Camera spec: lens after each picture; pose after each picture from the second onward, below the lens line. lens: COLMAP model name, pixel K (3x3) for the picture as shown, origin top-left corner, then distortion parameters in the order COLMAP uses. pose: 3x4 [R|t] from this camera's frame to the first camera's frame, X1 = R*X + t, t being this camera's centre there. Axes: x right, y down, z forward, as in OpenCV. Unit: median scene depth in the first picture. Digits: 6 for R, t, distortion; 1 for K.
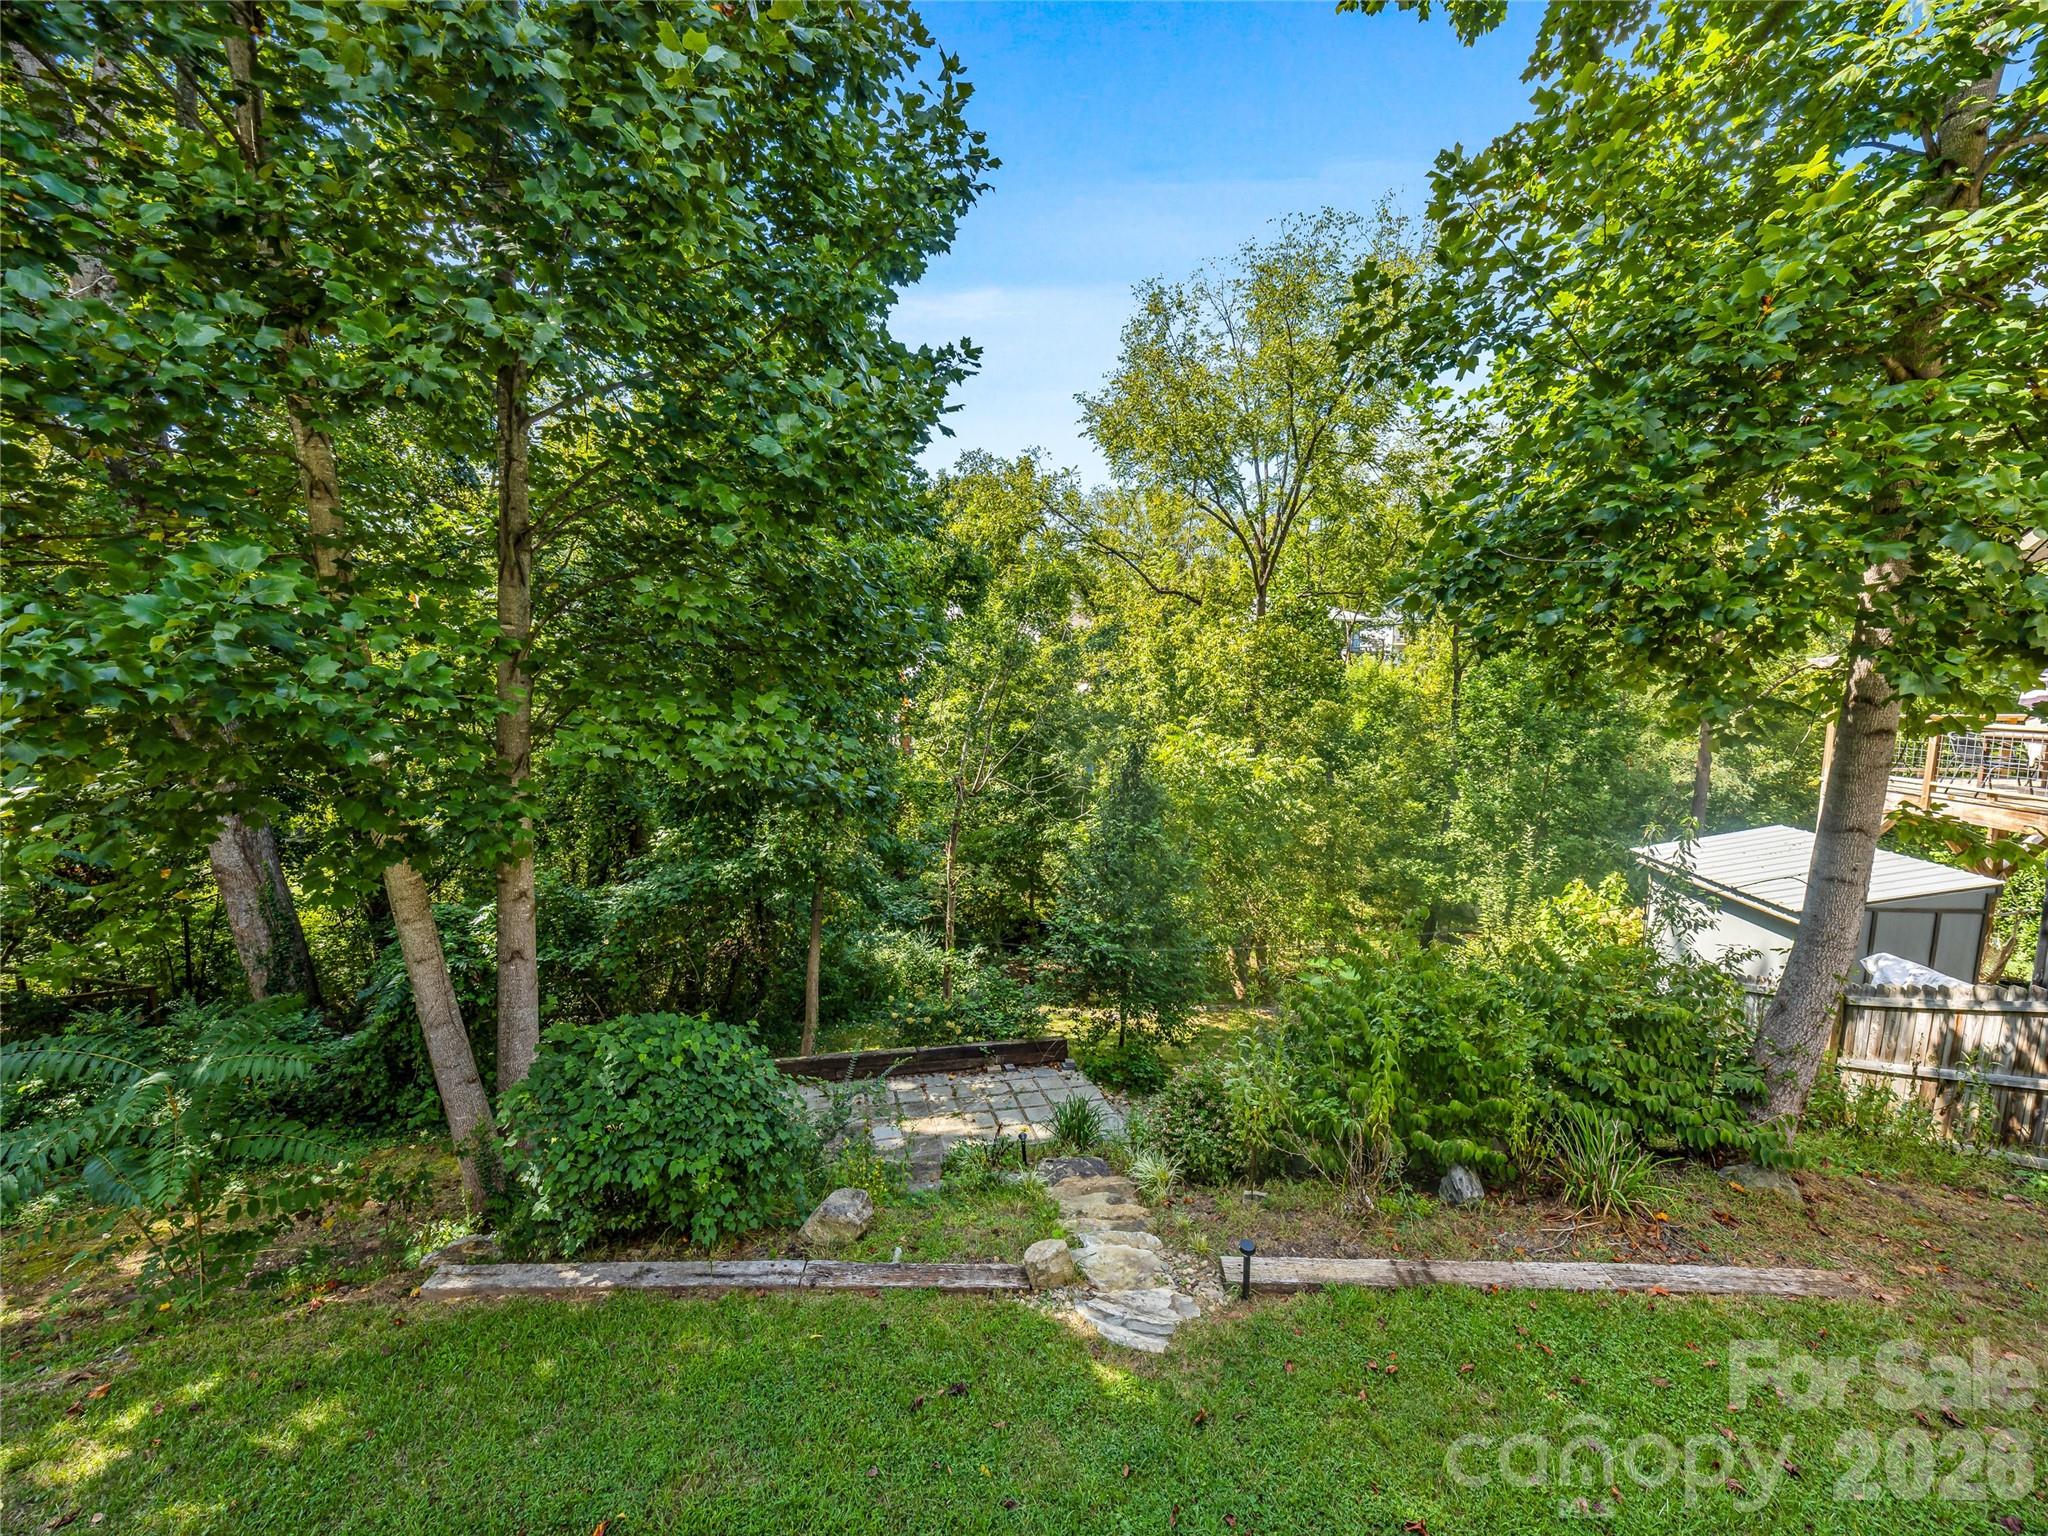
lens RADIAL K [[891.2, 0, 1031.7], [0, 891.2, 759.7], [0, 0, 1]] dist [-0.021369, 0.000155]
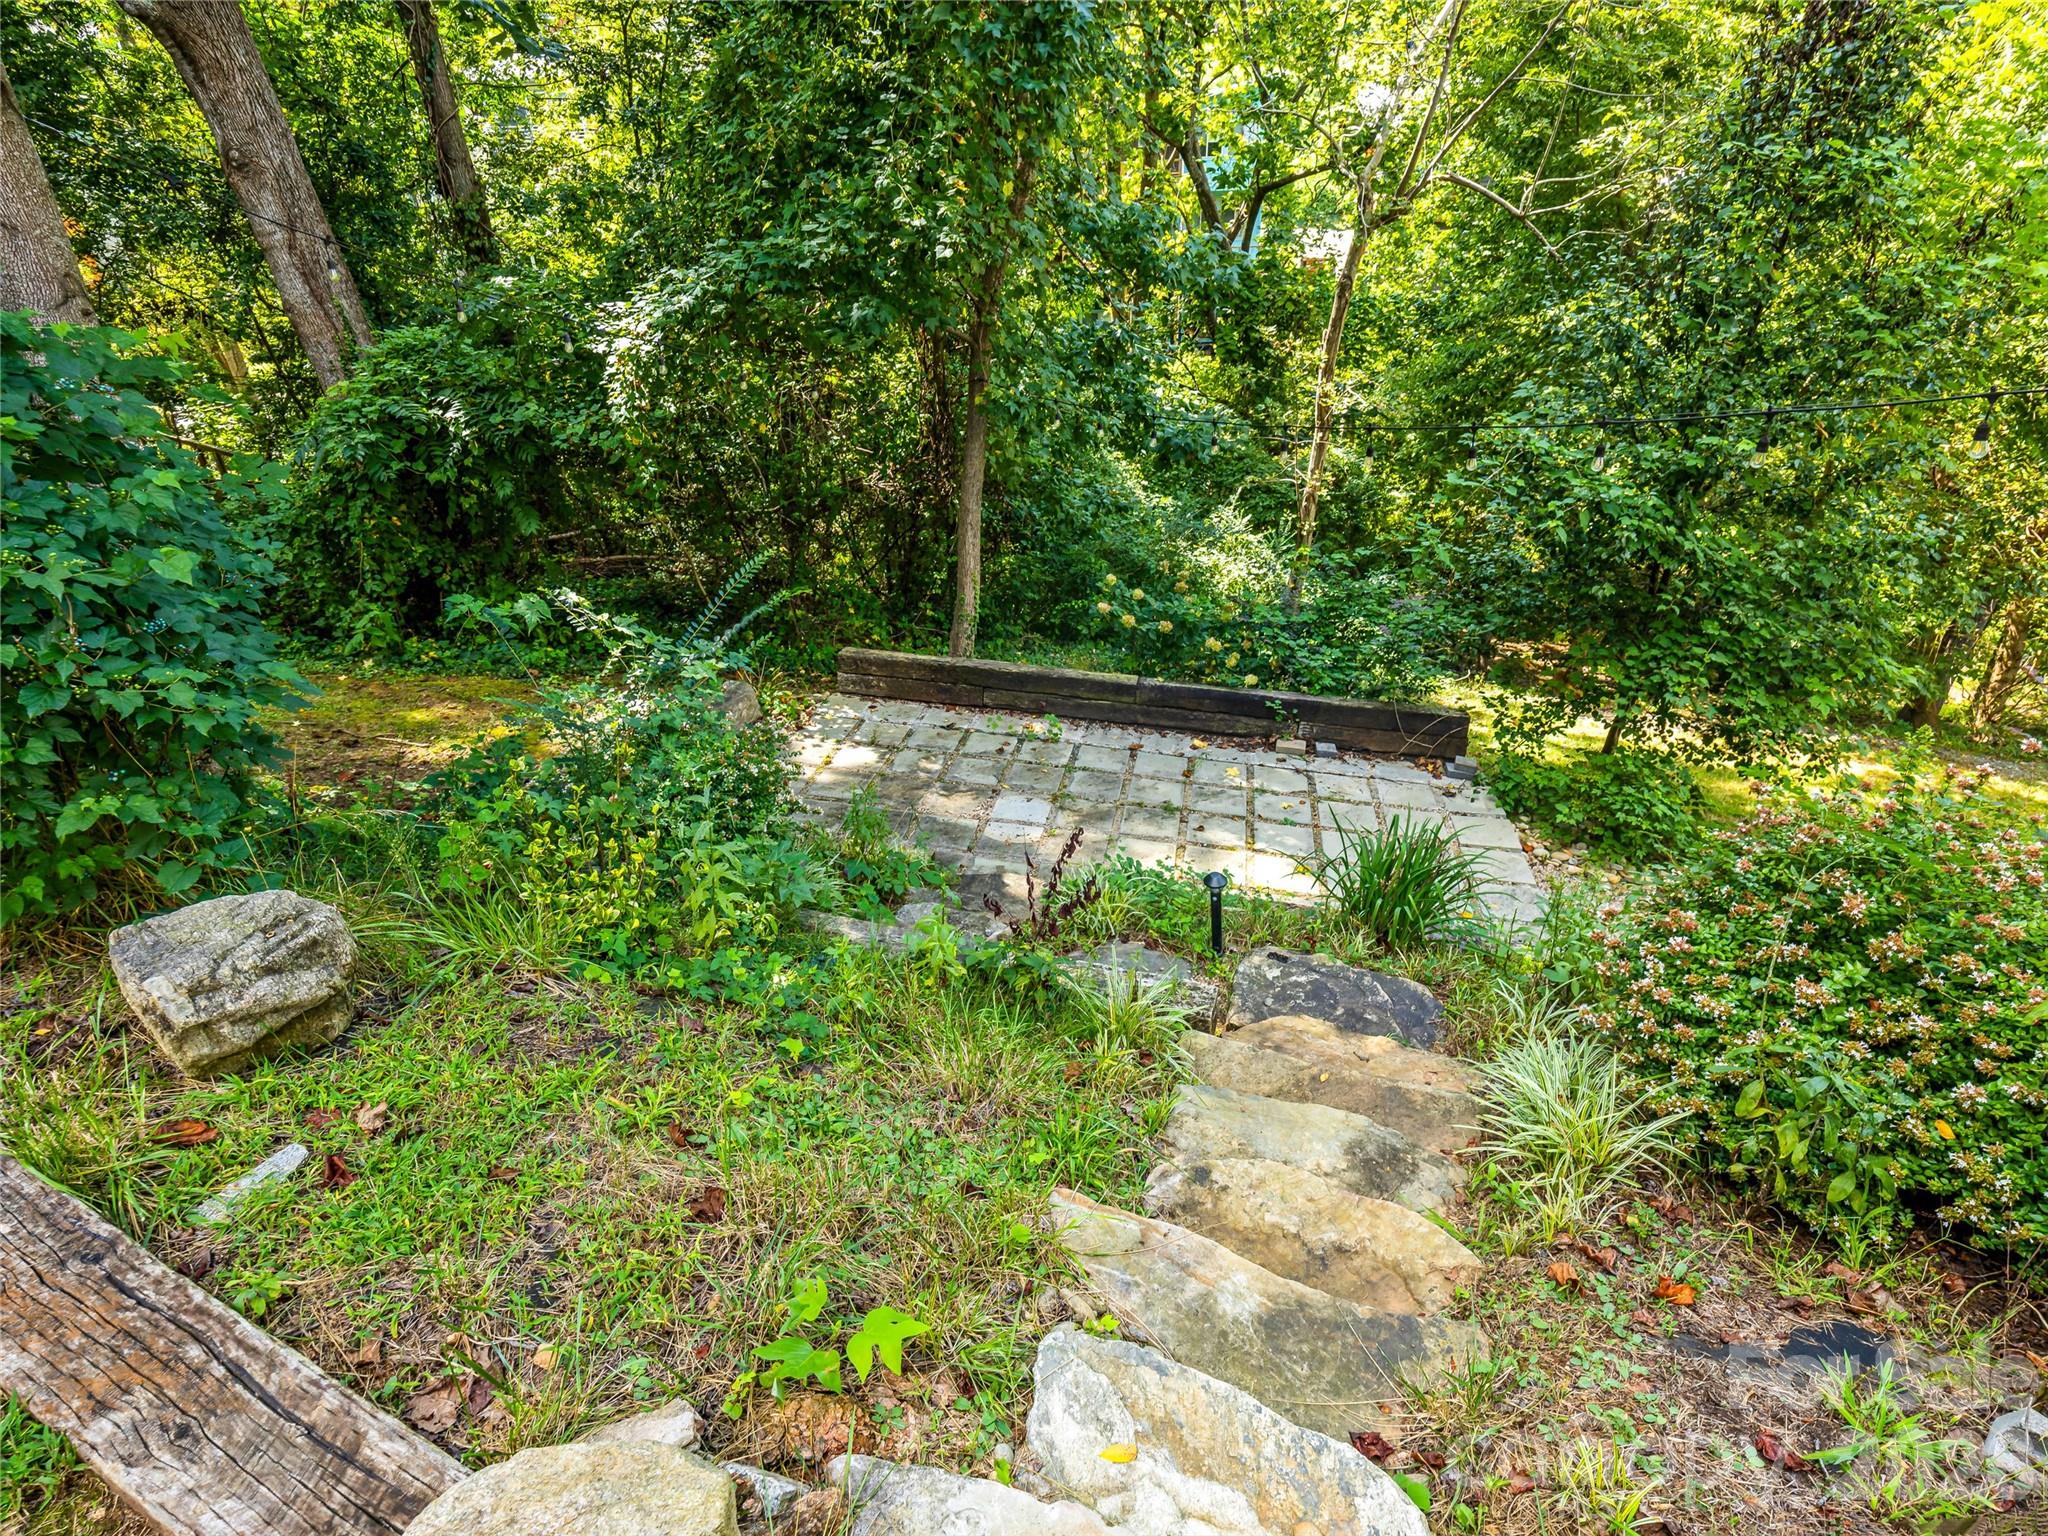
lens RADIAL K [[891.2, 0, 1031.7], [0, 891.2, 759.7], [0, 0, 1]] dist [-0.021369, 0.000155]
pose [[0.852829, 0.182437, -0.489285, 0.080705], [-0.018371, 0.946888, 0.321040, 0.200592], [0.521867, -0.264803, 0.810885, 0.524236]]
